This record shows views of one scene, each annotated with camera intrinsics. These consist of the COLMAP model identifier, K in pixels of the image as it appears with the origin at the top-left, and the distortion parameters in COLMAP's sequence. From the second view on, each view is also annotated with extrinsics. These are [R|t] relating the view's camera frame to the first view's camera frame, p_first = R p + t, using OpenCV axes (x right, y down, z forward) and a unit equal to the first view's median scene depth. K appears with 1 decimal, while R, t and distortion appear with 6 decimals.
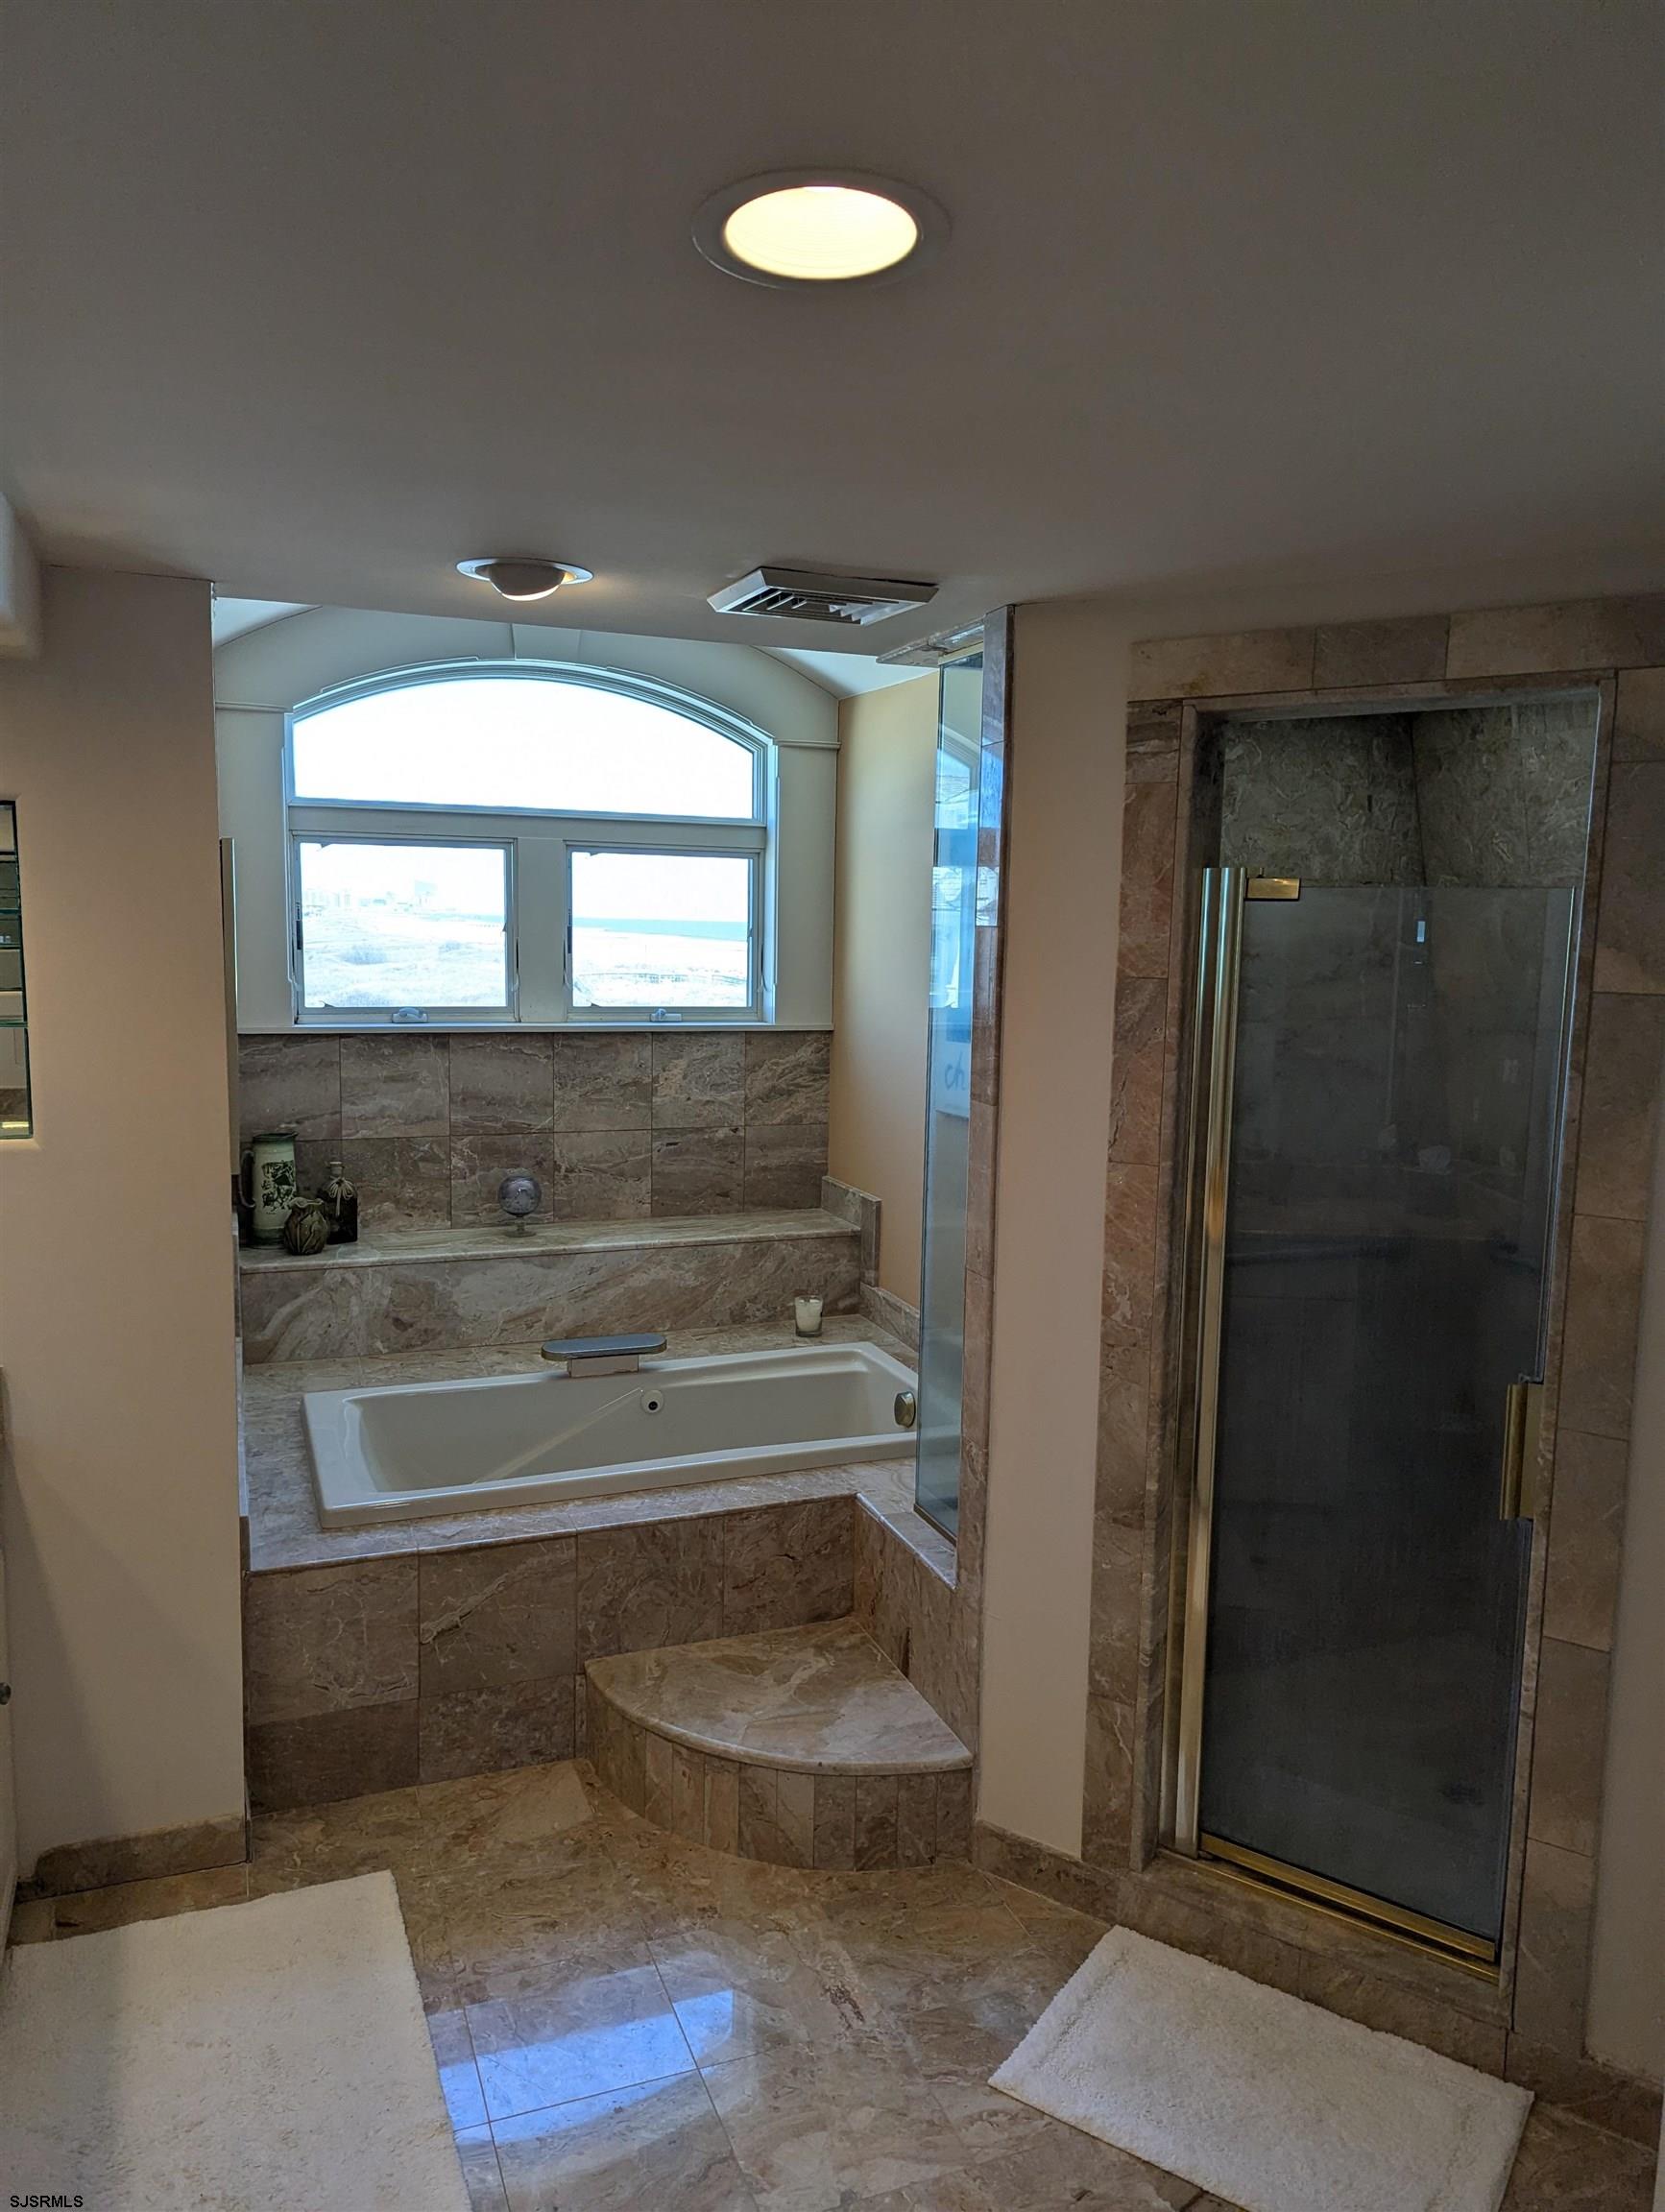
lens RADIAL K [[1545.4, 0, 830.4], [0, 1545.4, 1103.3], [0, 0, 1]] dist [0.053531, -0.044883]
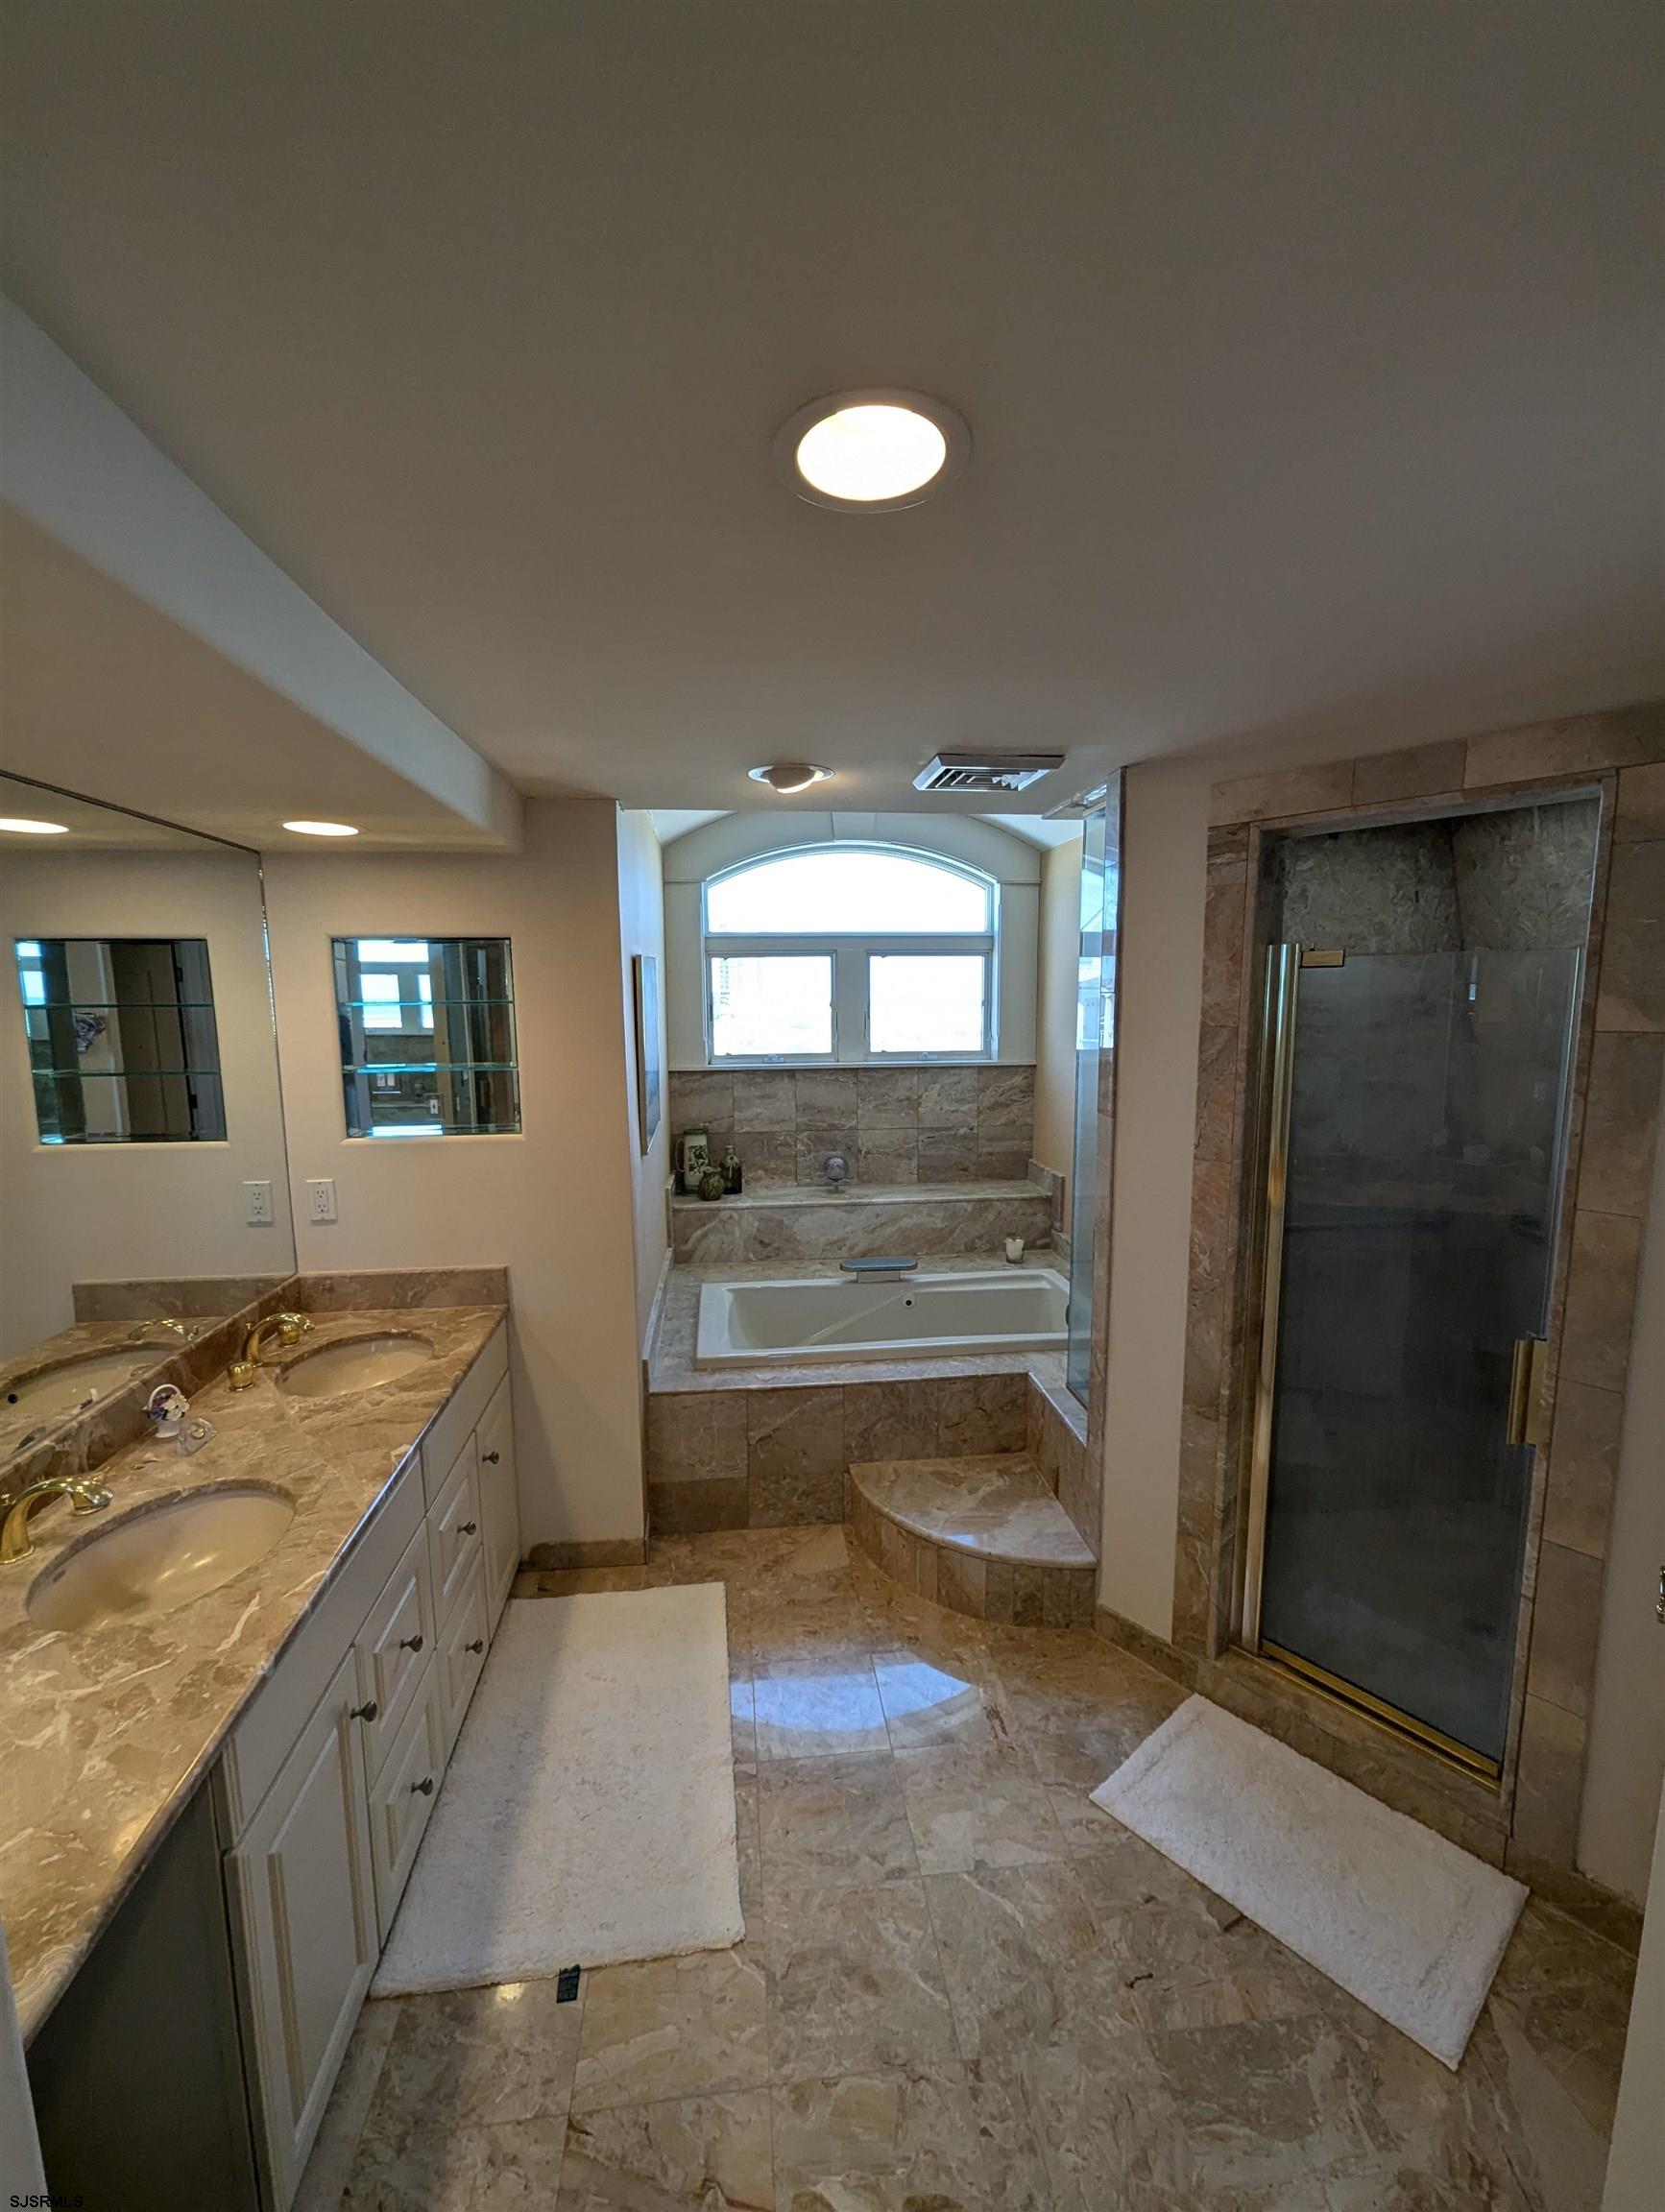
lens RADIAL K [[914.1, 0, 827.7], [0, 914.1, 1117.2], [0, 0, 1]] dist [0.000106, 0.000663]
pose [[0.966170, 0.006164, -0.257831, 0.066770], [-0.003722, 0.999943, 0.009957, -0.006185], [0.257878, -0.008661, 0.966139, 0.107907]]
